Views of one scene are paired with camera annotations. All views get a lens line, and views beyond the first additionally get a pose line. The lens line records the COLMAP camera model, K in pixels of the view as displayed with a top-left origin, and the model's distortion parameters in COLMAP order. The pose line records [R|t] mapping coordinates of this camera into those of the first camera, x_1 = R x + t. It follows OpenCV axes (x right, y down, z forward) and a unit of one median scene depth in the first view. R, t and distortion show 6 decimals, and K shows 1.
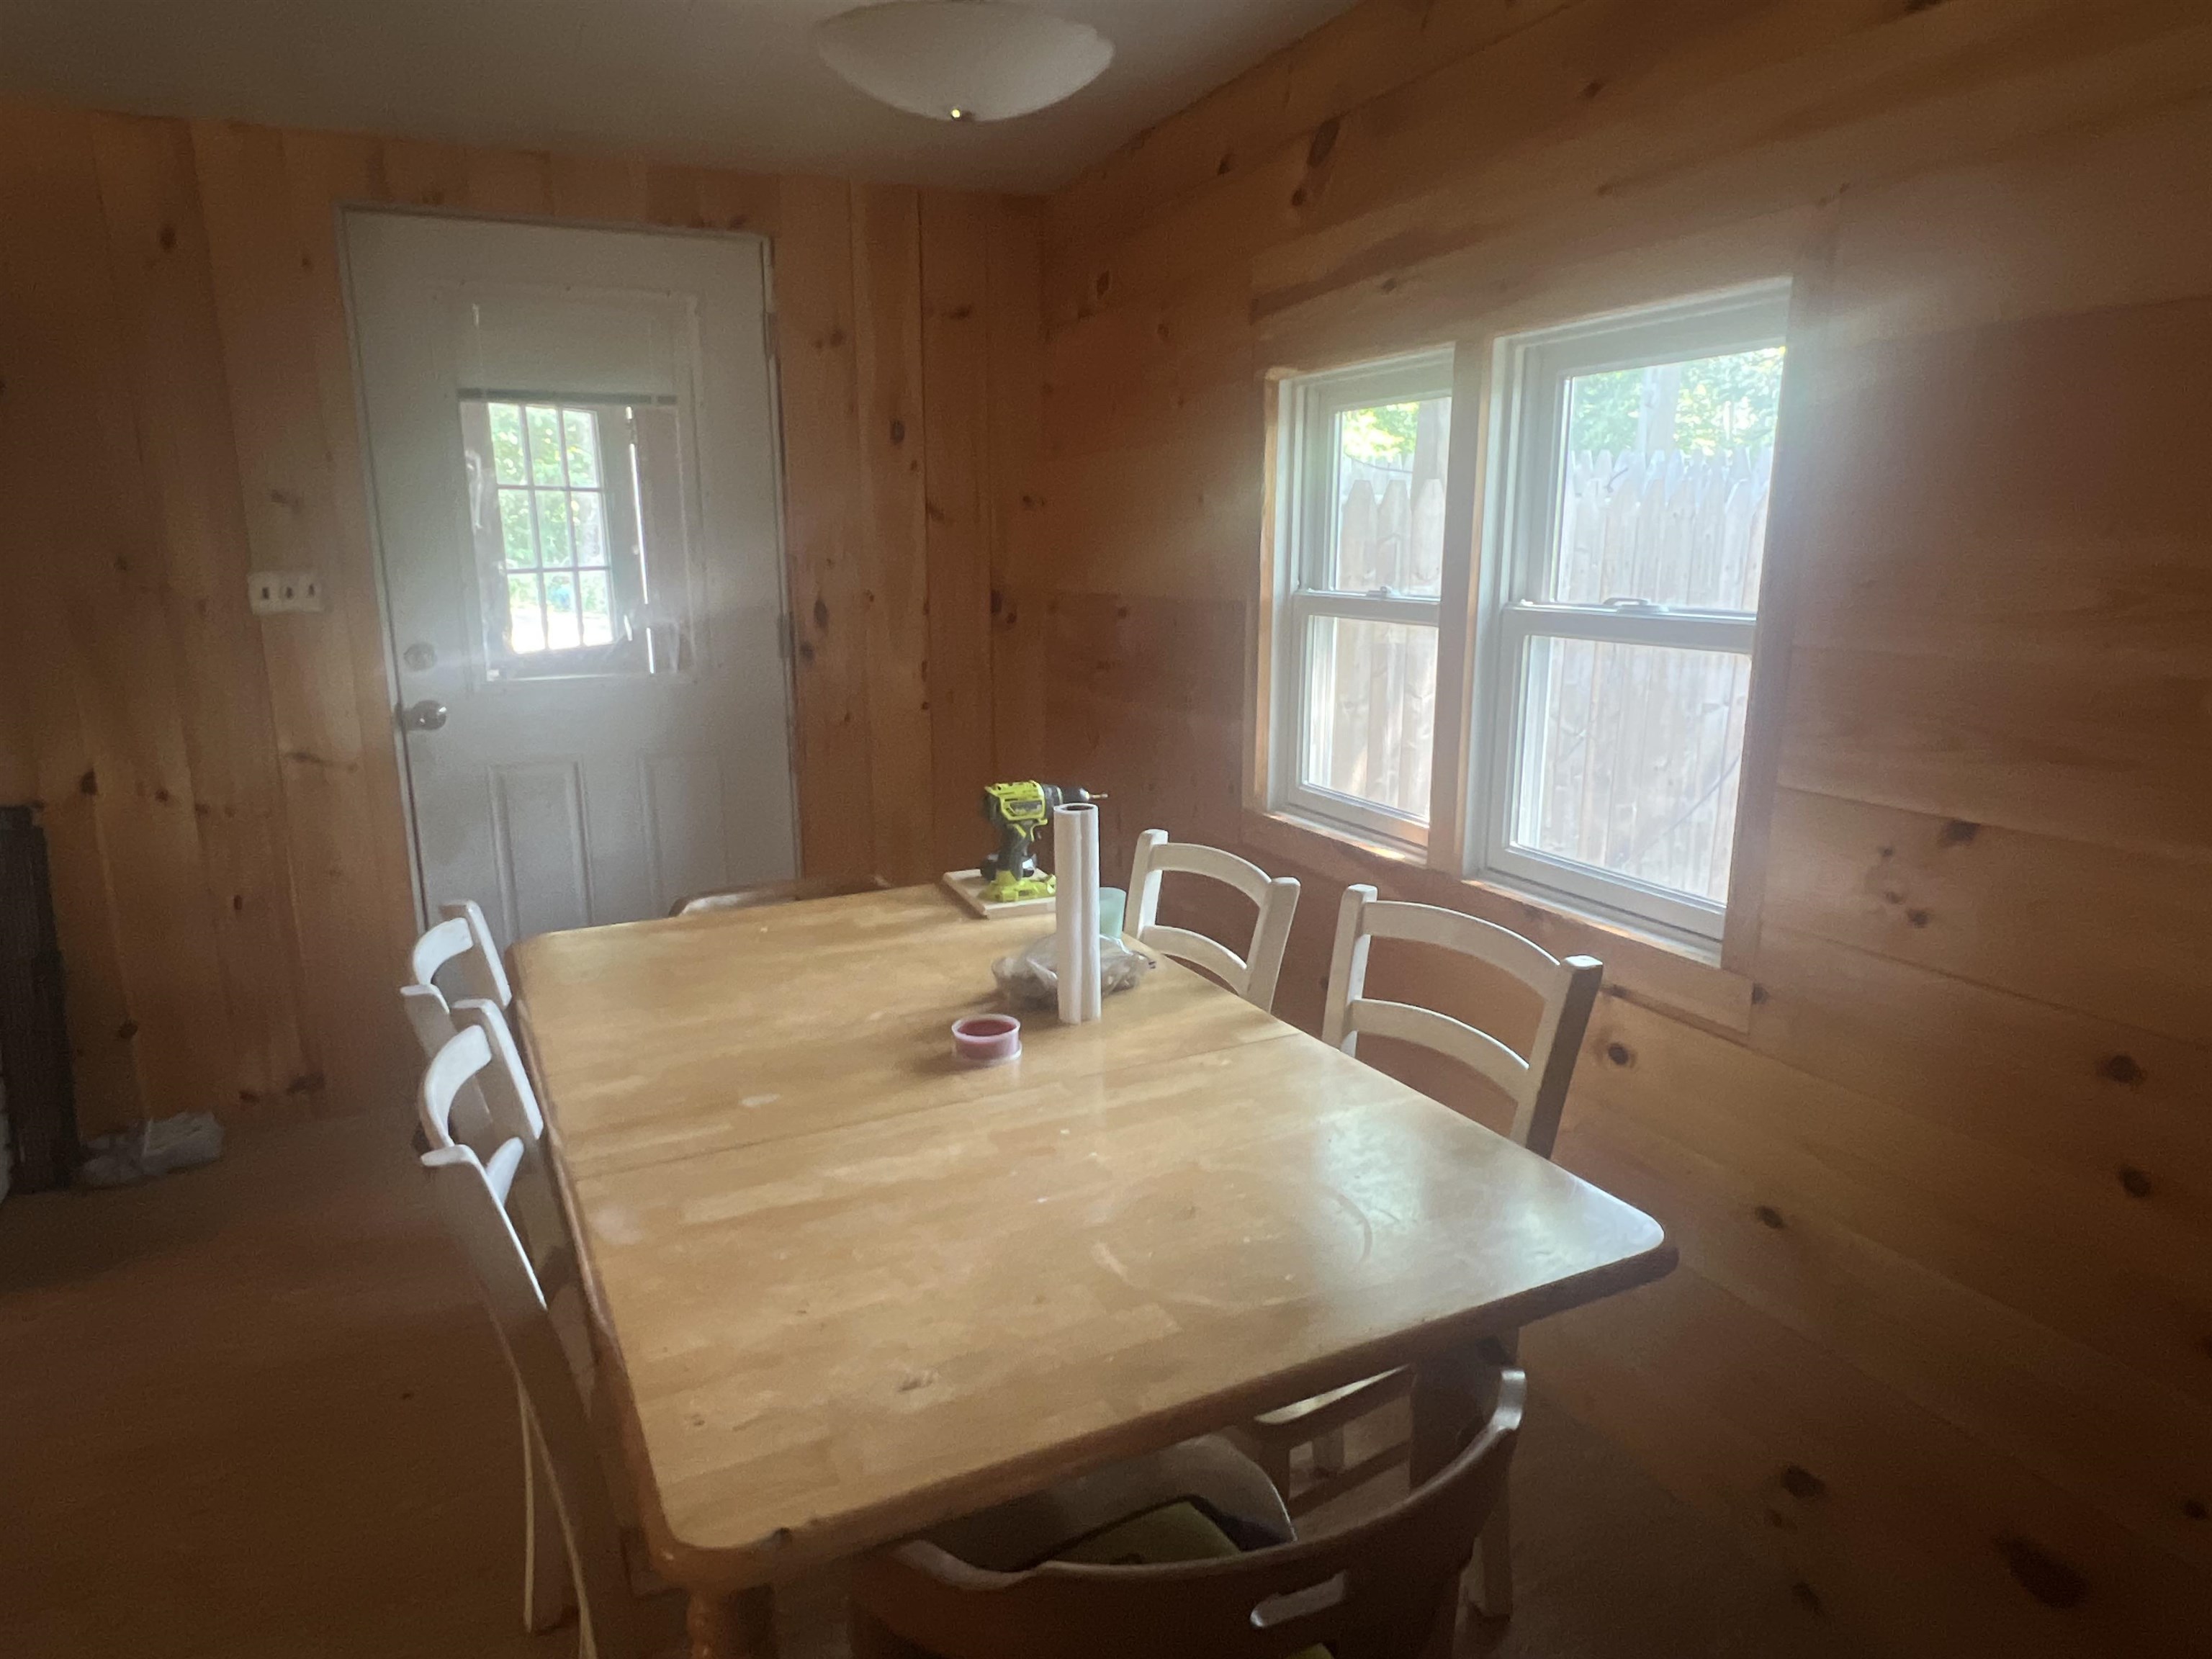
lens RADIAL K [[1360.8, 0, 1097.3], [0, 1360.8, 825.8], [0, 0, 1]] dist [0.002474, -0.007726]
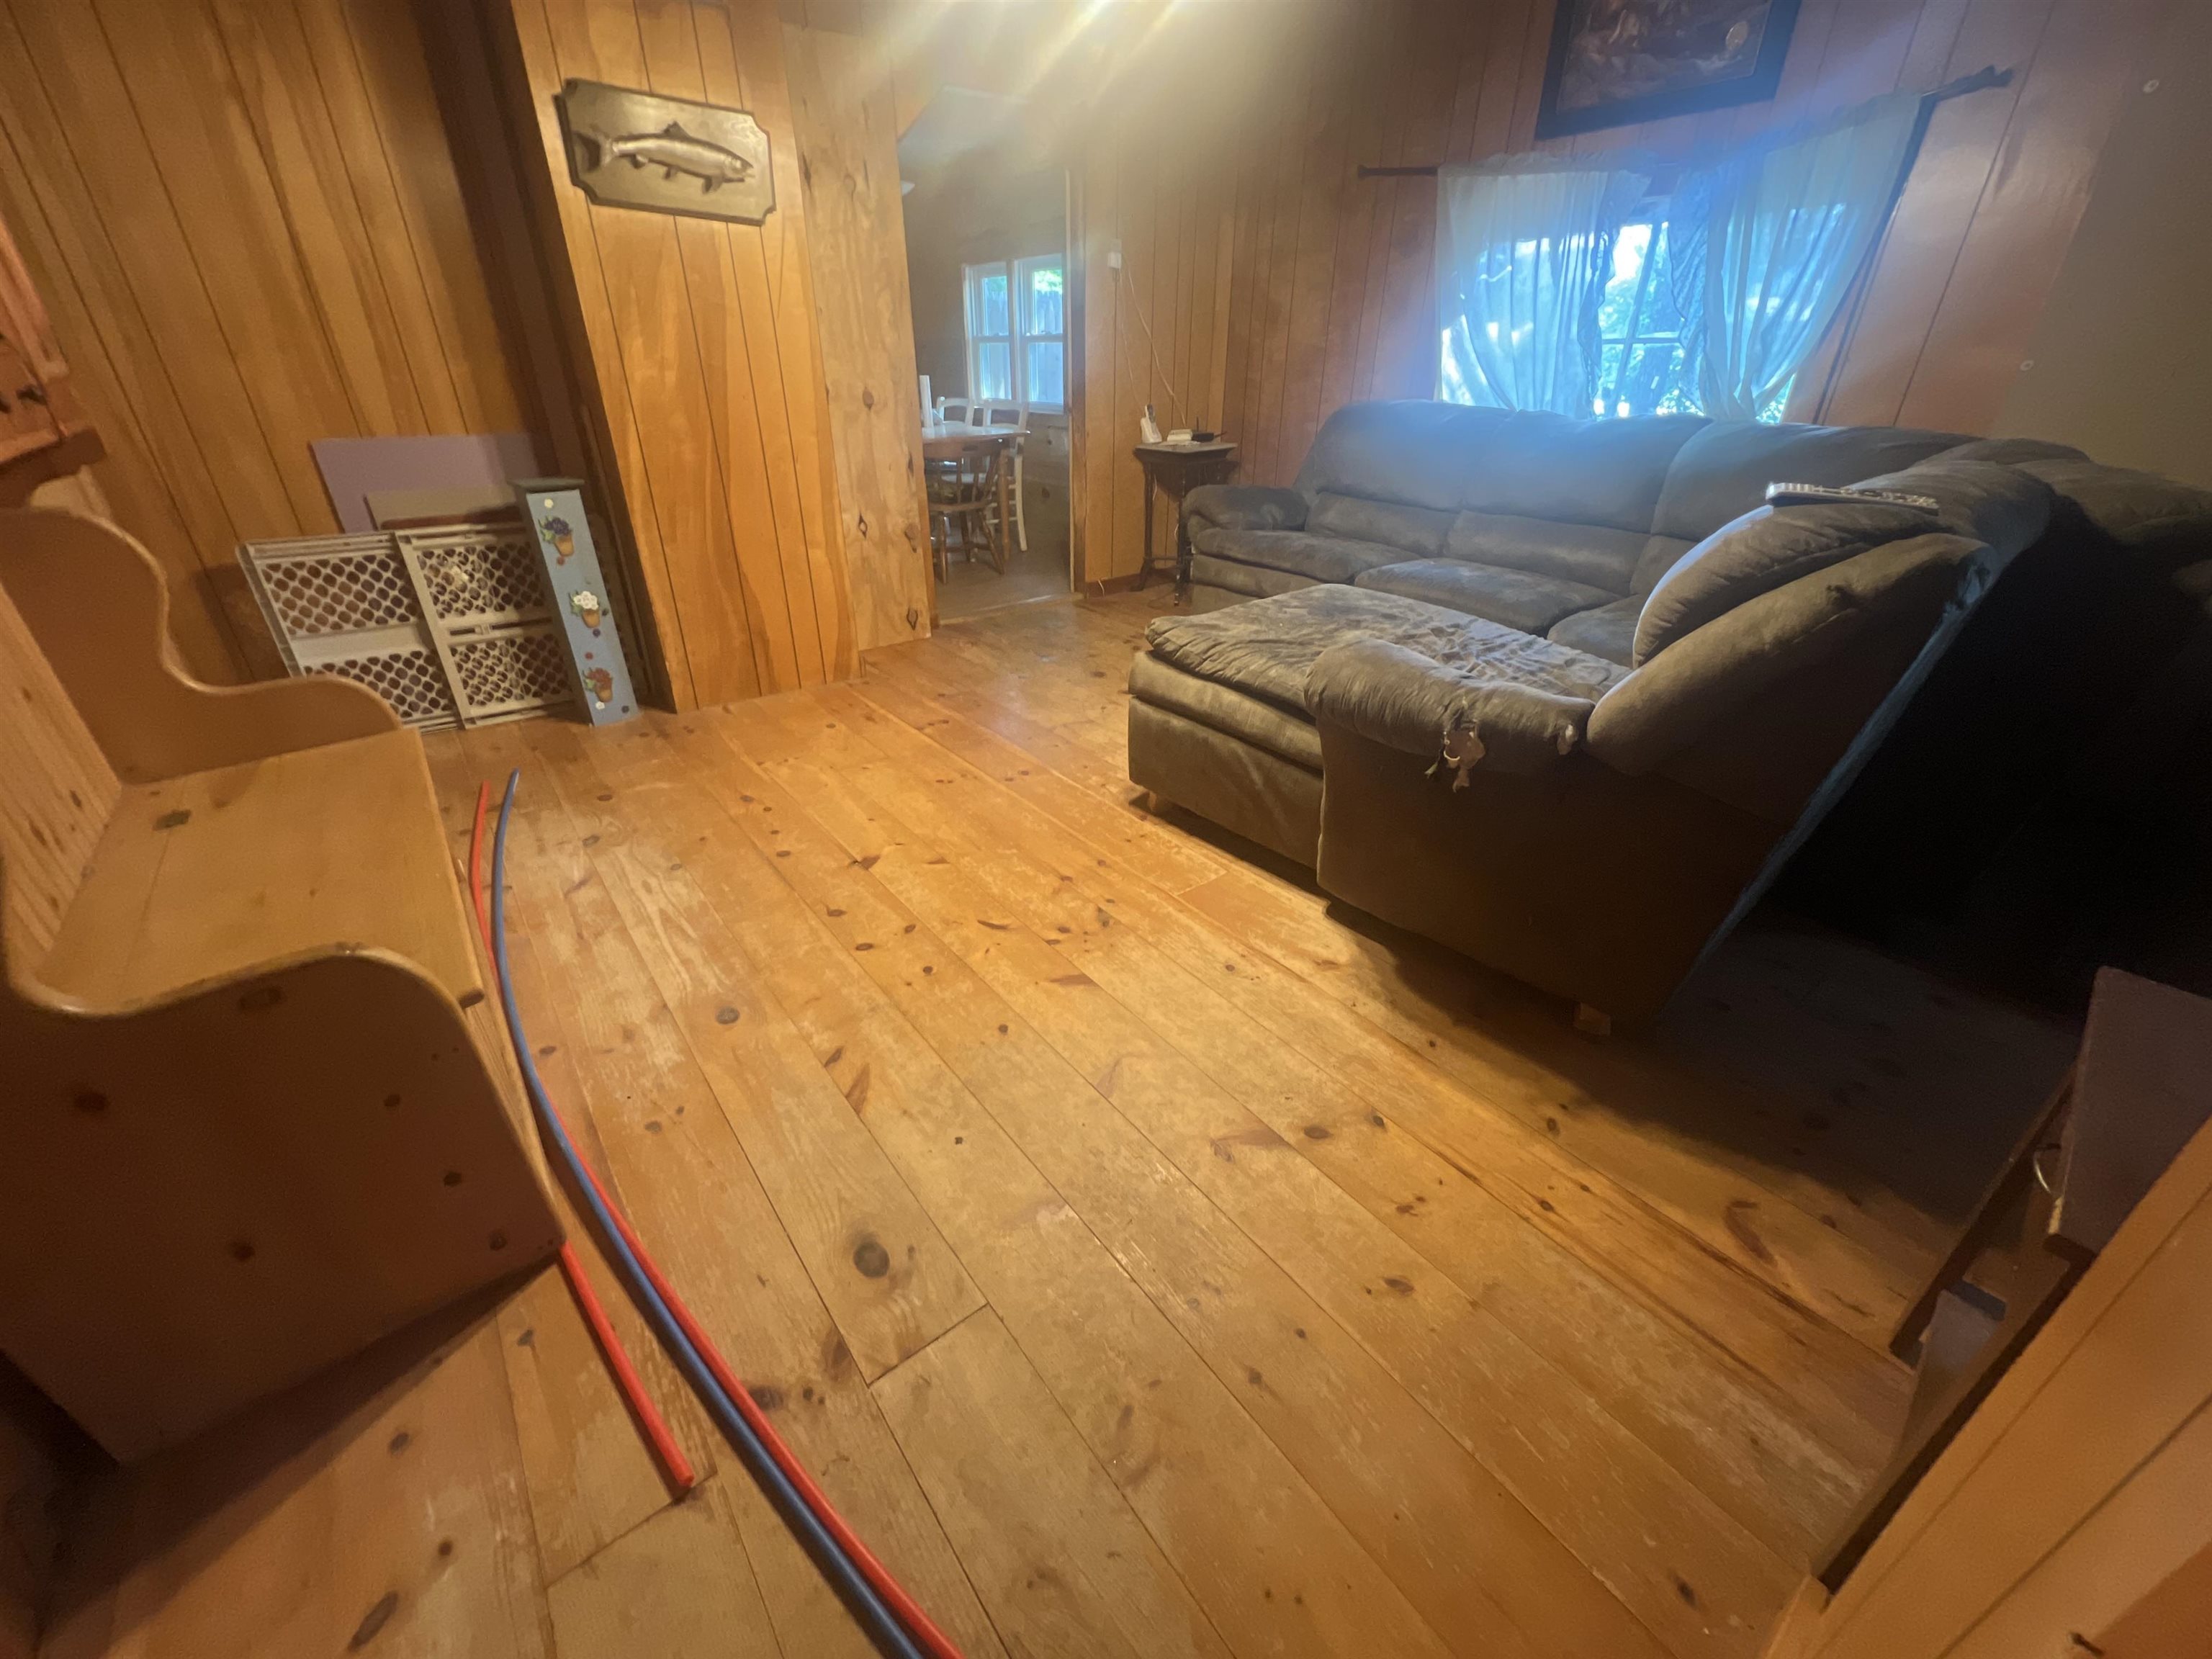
lens RADIAL K [[891.3, 0, 1106.1], [0, 891.3, 823.2], [0, 0, 1]] dist [-0.003361, 0.001087]
pose [[0.973811, -0.108178, 0.199974, -0.146244], [0.049568, 0.959410, 0.277625, 0.504132], [-0.221890, -0.260442, 0.939646, -1.910432]]
